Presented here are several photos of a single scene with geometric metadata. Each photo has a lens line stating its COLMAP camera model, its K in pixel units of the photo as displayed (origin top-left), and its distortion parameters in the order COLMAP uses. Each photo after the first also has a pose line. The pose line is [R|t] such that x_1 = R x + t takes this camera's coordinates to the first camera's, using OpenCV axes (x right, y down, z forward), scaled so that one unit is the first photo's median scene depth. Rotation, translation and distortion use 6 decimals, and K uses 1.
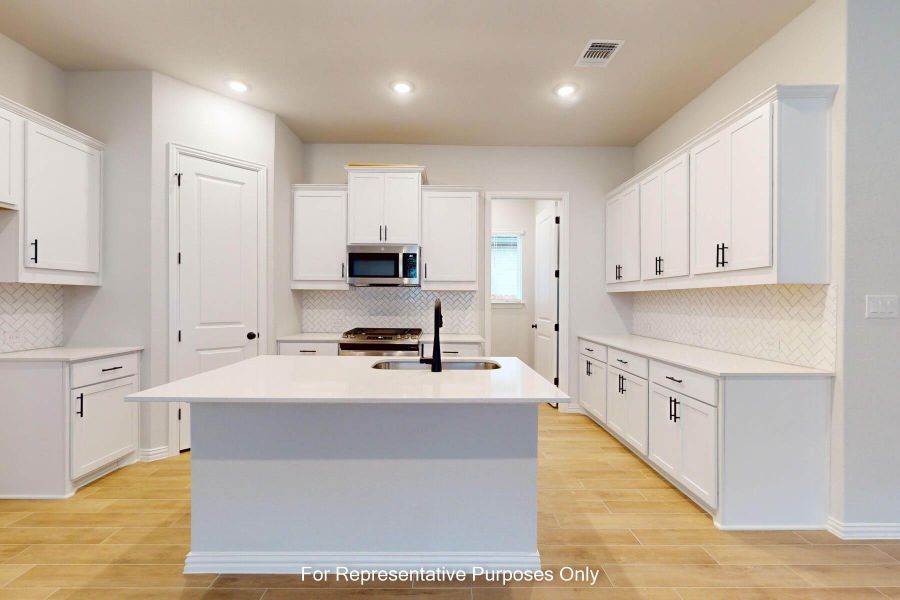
lens RADIAL K [[384.5, 0, 441.1], [0, 384.5, 298.6], [0, 0, 1]] dist [0.001109, 0.000354]
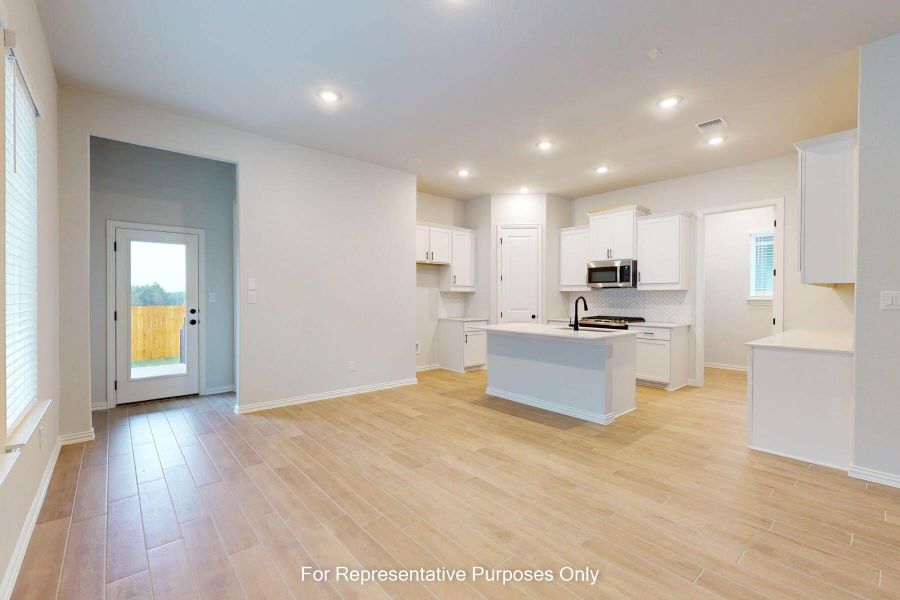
lens RADIAL K [[384.5, 0, 441.1], [0, 384.5, 298.6], [0, 0, 1]] dist [0.001109, 0.000354]
pose [[0.624661, -0.001434, -0.780895, 0.751857], [0.004608, 0.999988, 0.001850, 0.003200], [0.780882, -0.004754, 0.624660, -0.575309]]
